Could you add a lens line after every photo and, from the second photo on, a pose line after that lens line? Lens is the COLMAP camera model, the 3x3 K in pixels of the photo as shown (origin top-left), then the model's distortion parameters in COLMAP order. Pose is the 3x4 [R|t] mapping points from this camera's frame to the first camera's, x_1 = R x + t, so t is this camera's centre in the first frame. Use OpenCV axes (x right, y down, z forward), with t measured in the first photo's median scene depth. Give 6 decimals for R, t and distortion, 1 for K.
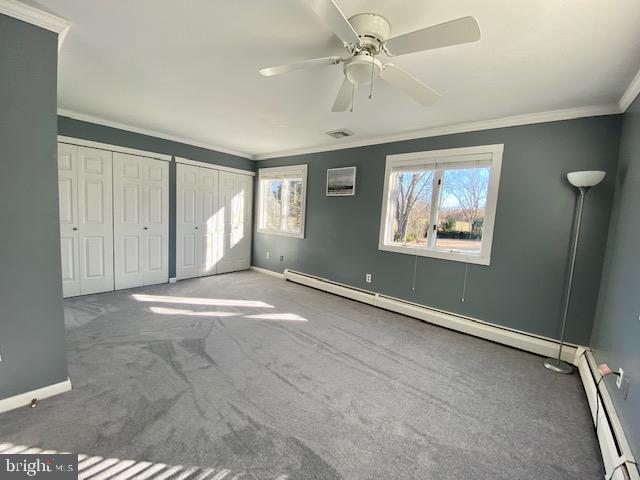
lens RADIAL K [[258.8, 0, 320.1], [0, 258.8, 237.9], [0, 0, 1]] dist [0.046196, -0.039812]
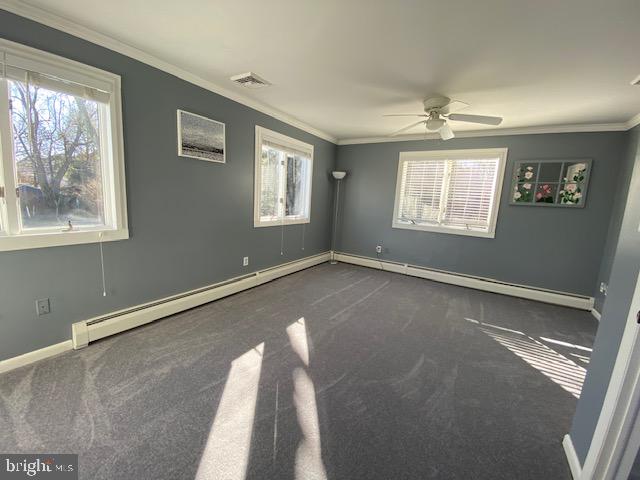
lens RADIAL K [[258.8, 0, 320.1], [0, 258.8, 237.9], [0, 0, 1]] dist [0.046196, -0.039812]
pose [[-0.127008, -0.219976, 0.967202, -0.684794], [0.026507, 0.973997, 0.225003, -0.116501], [-0.991547, 0.054215, -0.117875, 0.828363]]
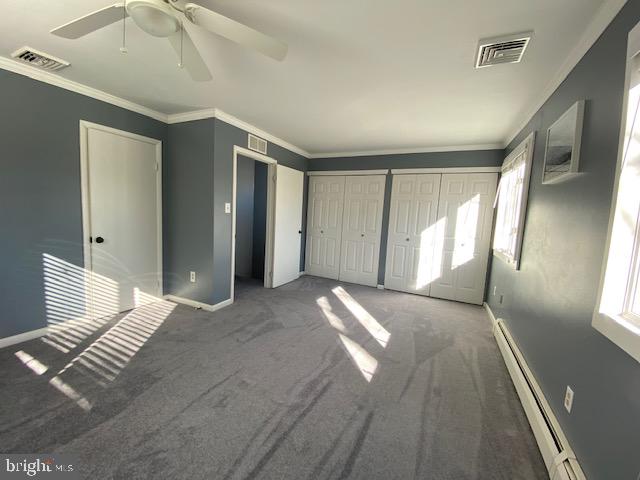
lens RADIAL K [[258.8, 0, 320.1], [0, 258.8, 237.9], [0, 0, 1]] dist [0.046196, -0.039812]
pose [[0.234360, 0.052758, -0.970717, 0.427802], [-0.131102, 0.991120, 0.022215, -0.027488], [0.963269, 0.122057, 0.239196, 0.550230]]
